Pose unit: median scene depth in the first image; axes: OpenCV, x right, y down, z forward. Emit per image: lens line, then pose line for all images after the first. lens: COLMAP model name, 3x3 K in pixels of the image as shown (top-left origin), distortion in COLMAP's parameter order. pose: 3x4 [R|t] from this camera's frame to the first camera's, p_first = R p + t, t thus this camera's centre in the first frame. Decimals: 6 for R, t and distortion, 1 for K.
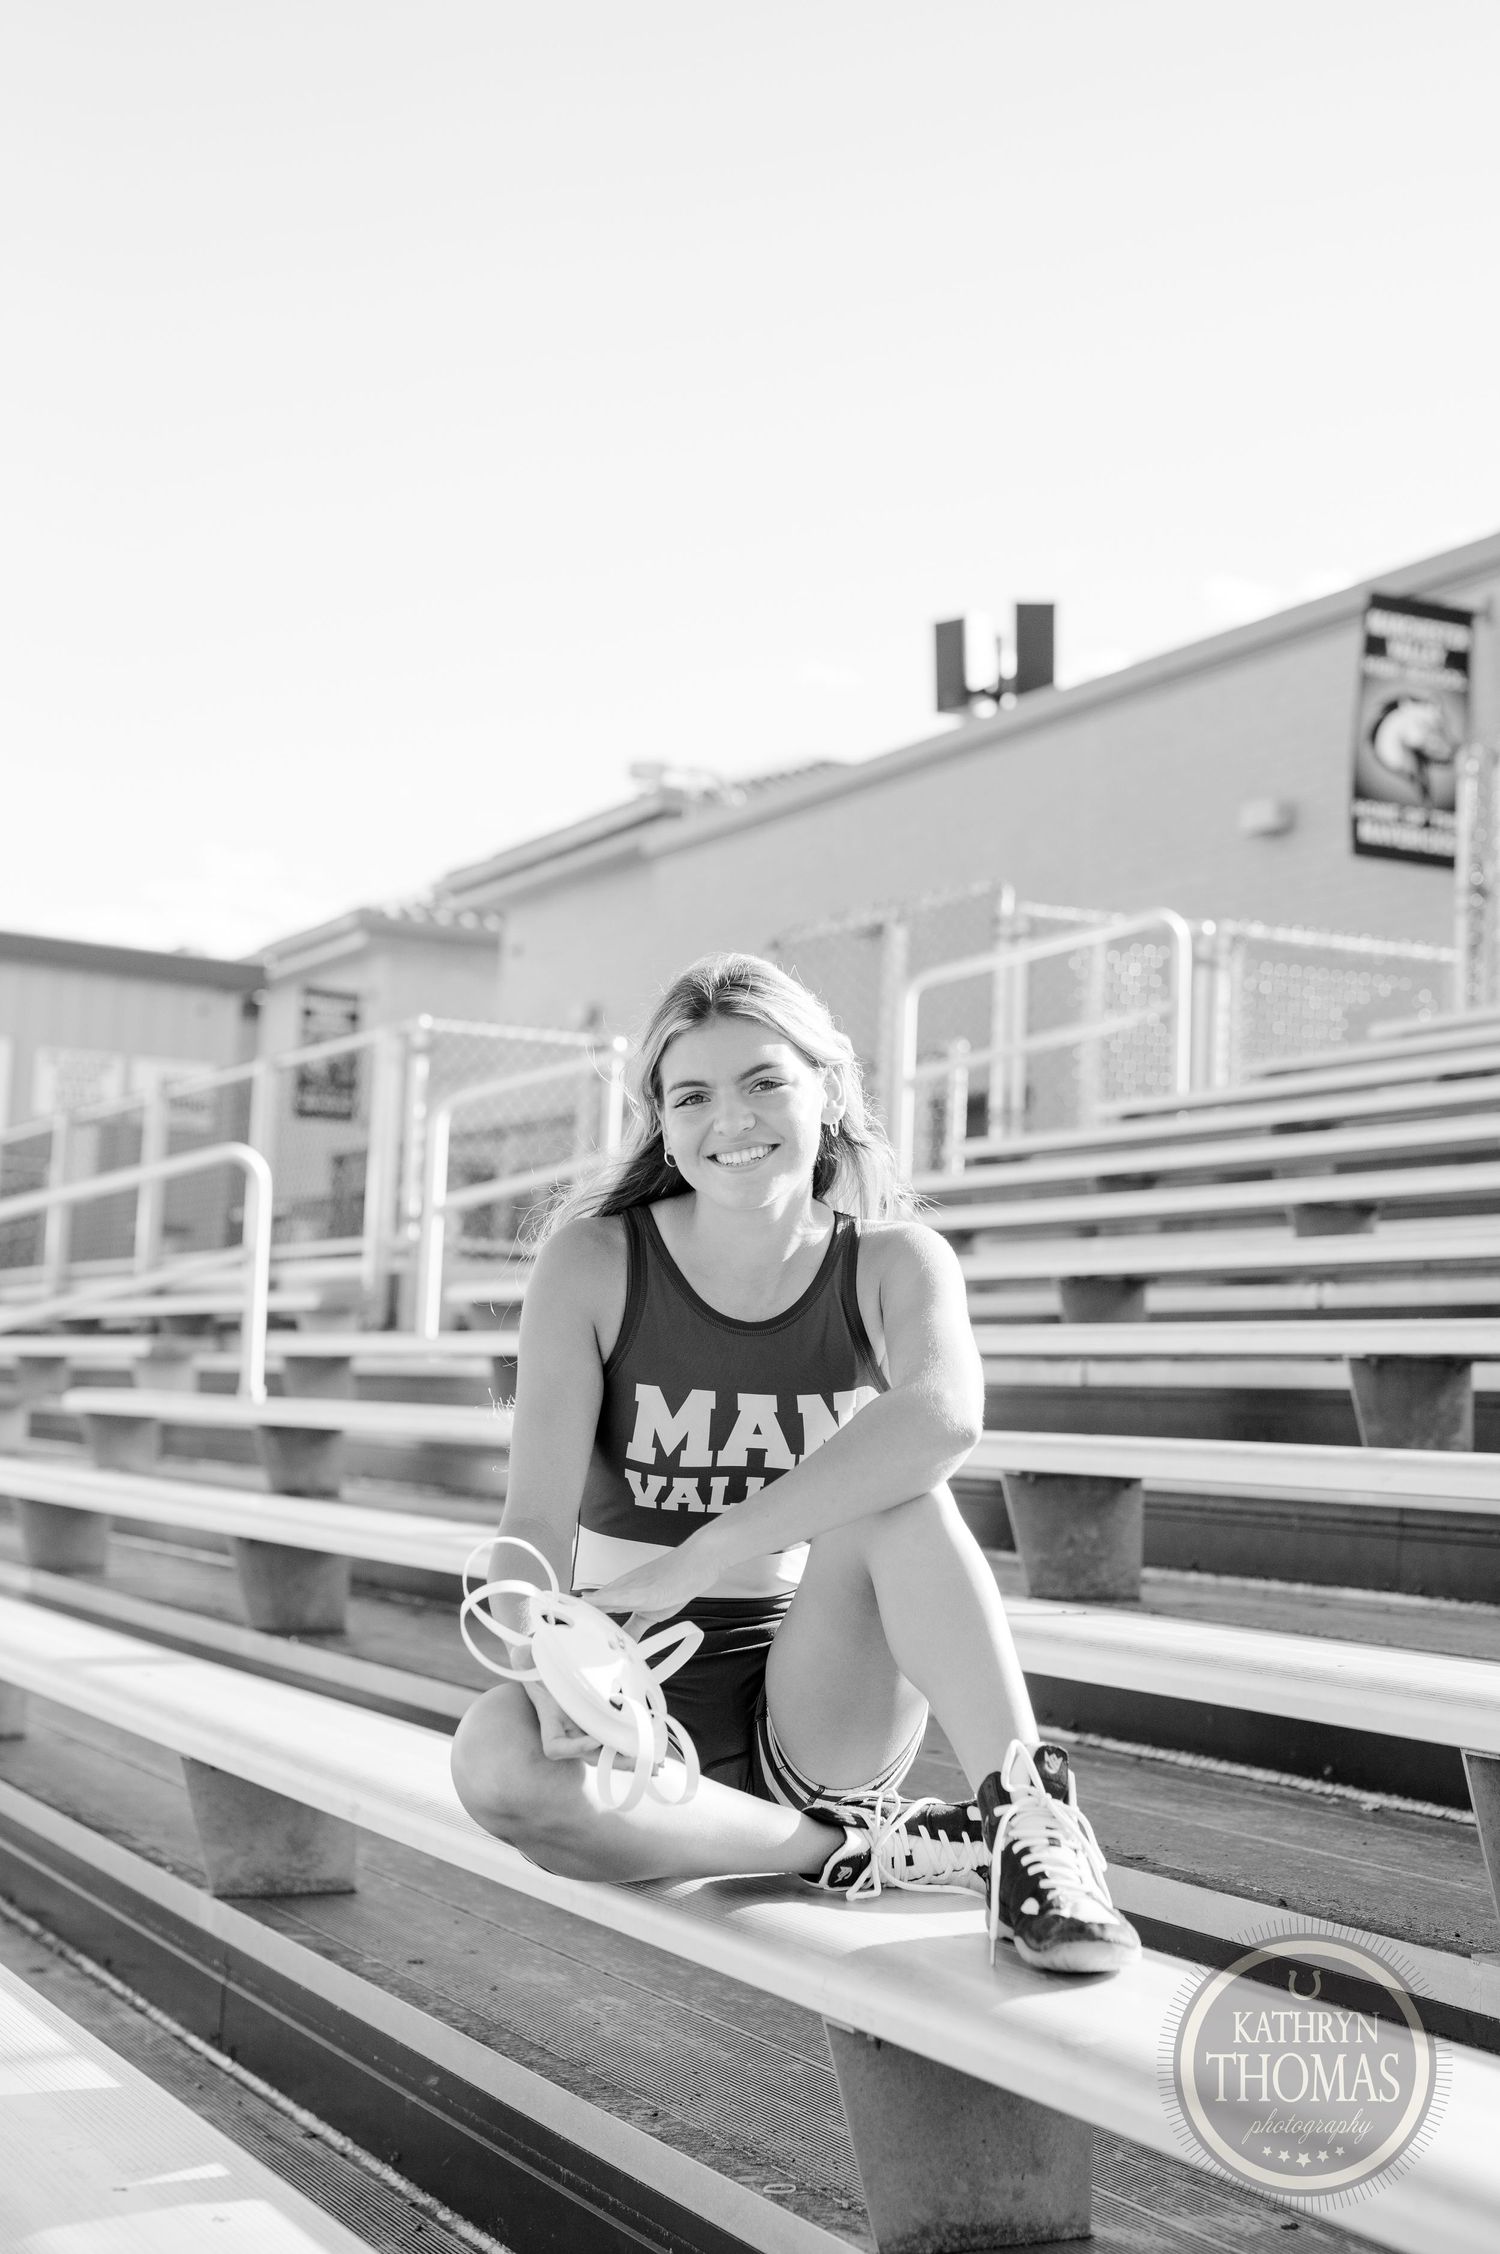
lens RADIAL K [[3150.7, 0, 744.3], [0, 3150.7, 1099.1], [0, 0, 1]] dist [-0.003756, 0.045342]
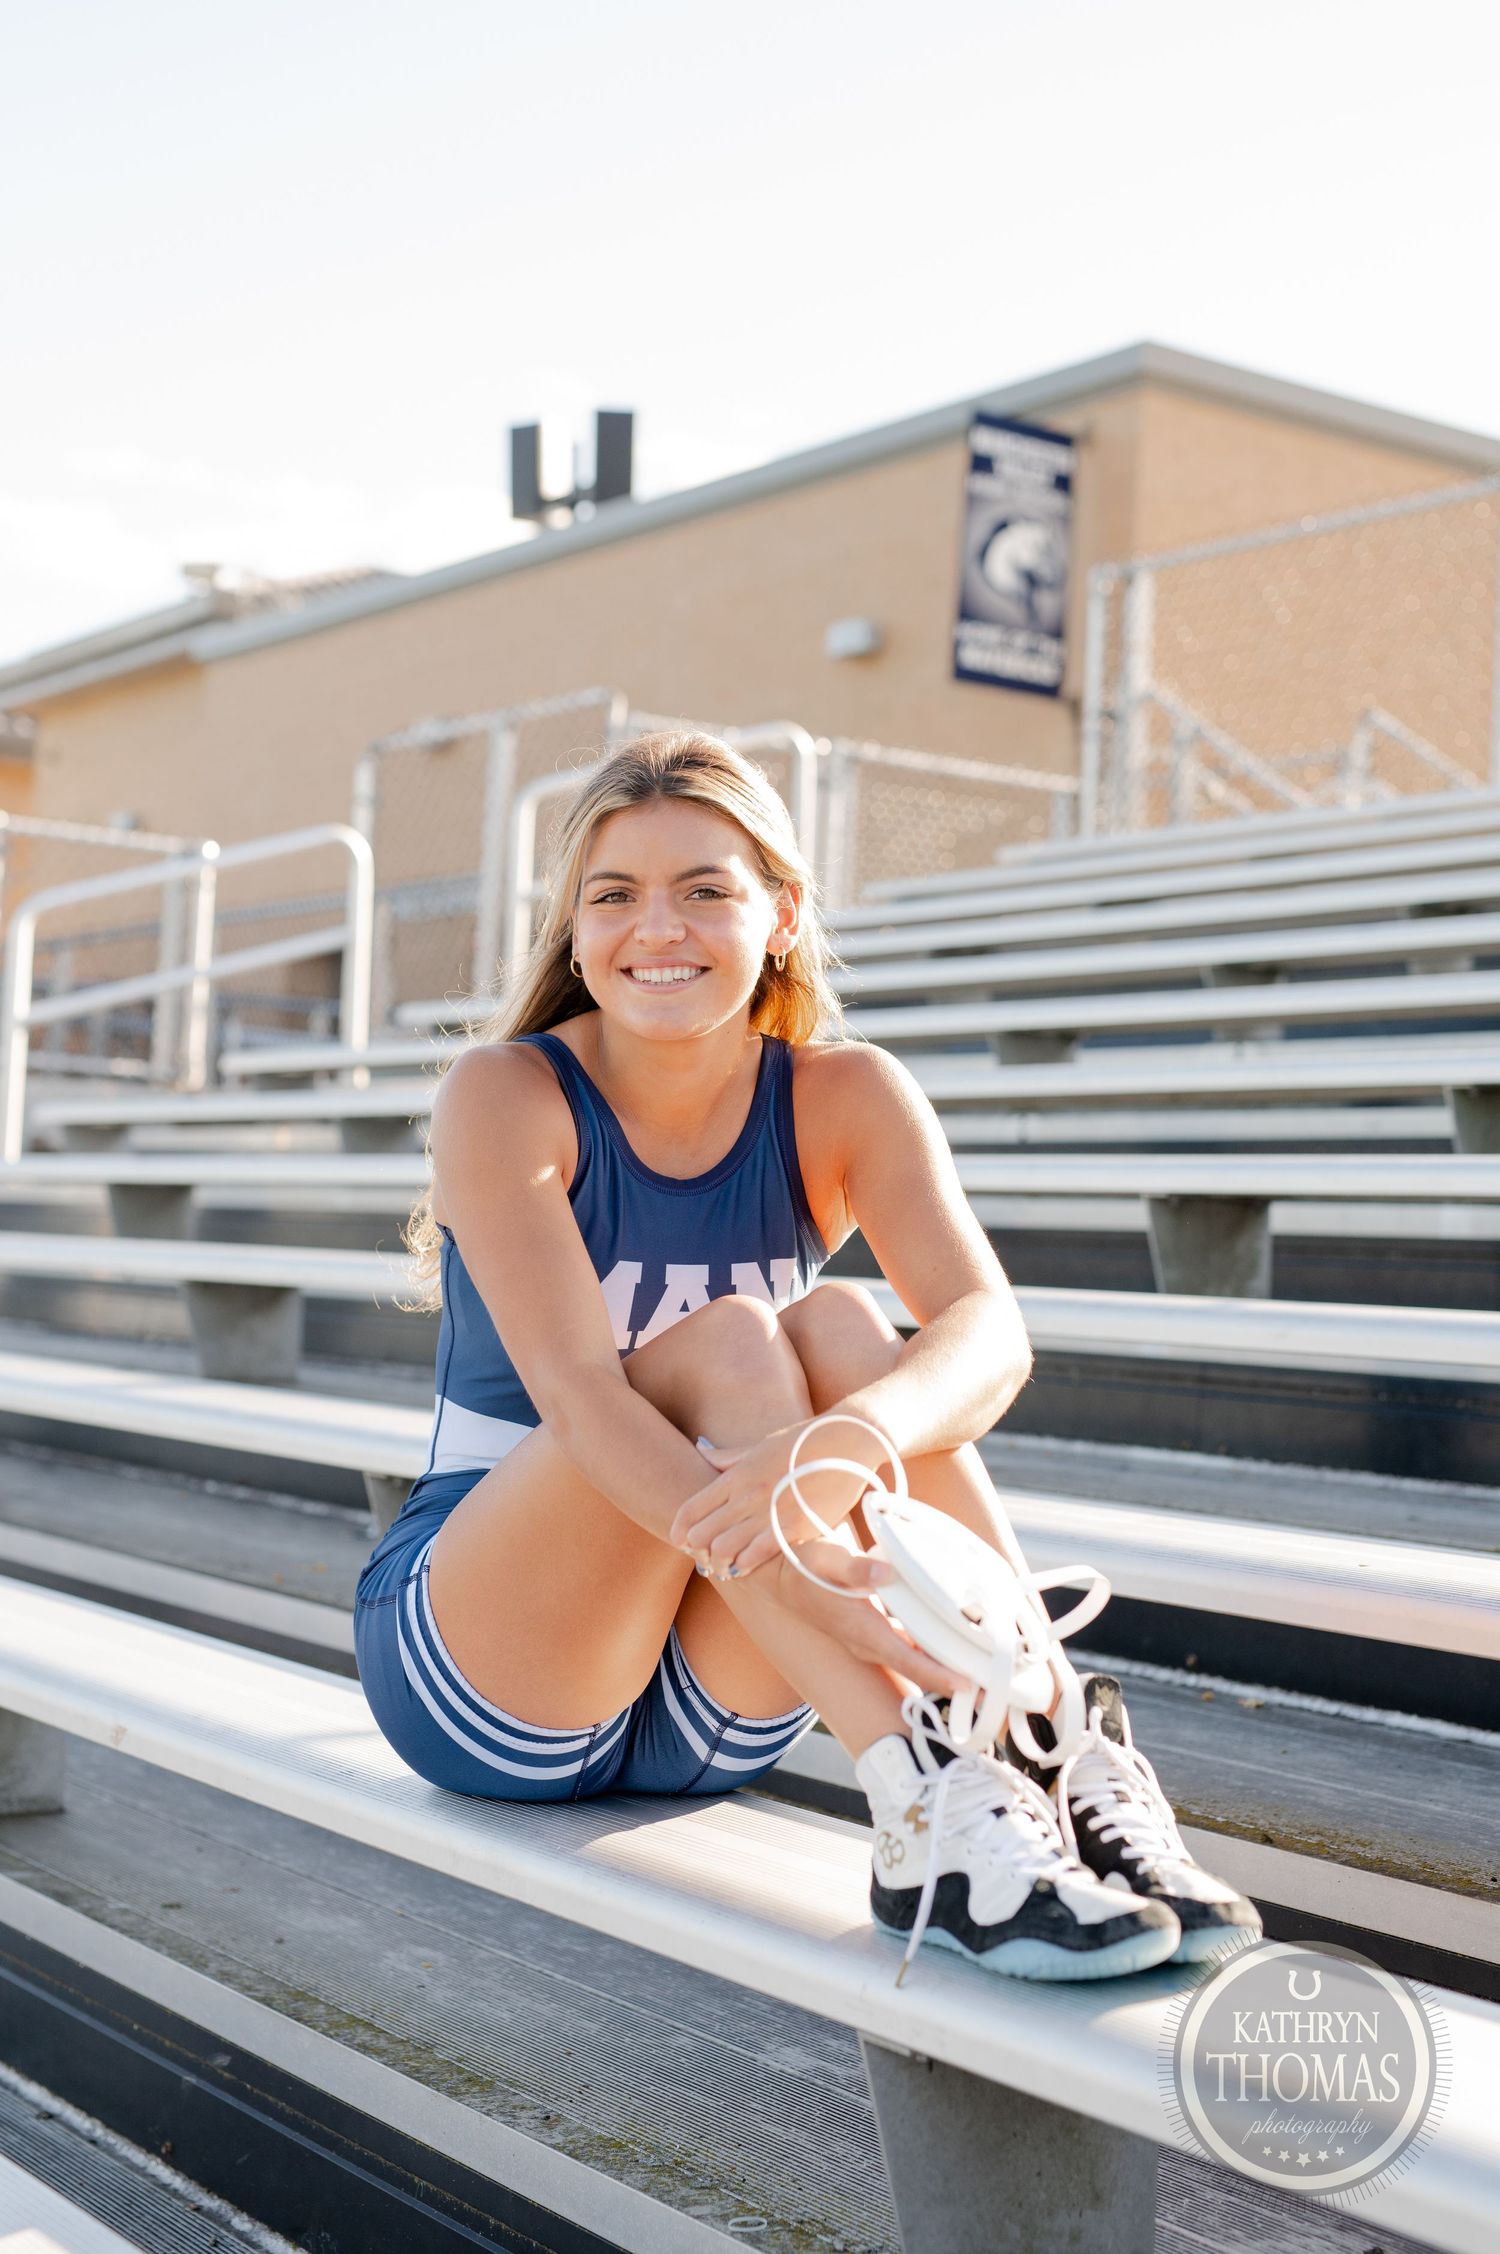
lens RADIAL K [[3188.5, 0, 750.0], [0, 3188.5, 1127.0], [0, 0, 1]] dist [-0.005527, 0.028436]
pose [[0.988796, 0.013944, 0.148623, -0.076287], [-0.023212, 0.997880, 0.060809, 0.011887], [-0.147460, -0.063577, 0.987023, 0.146579]]
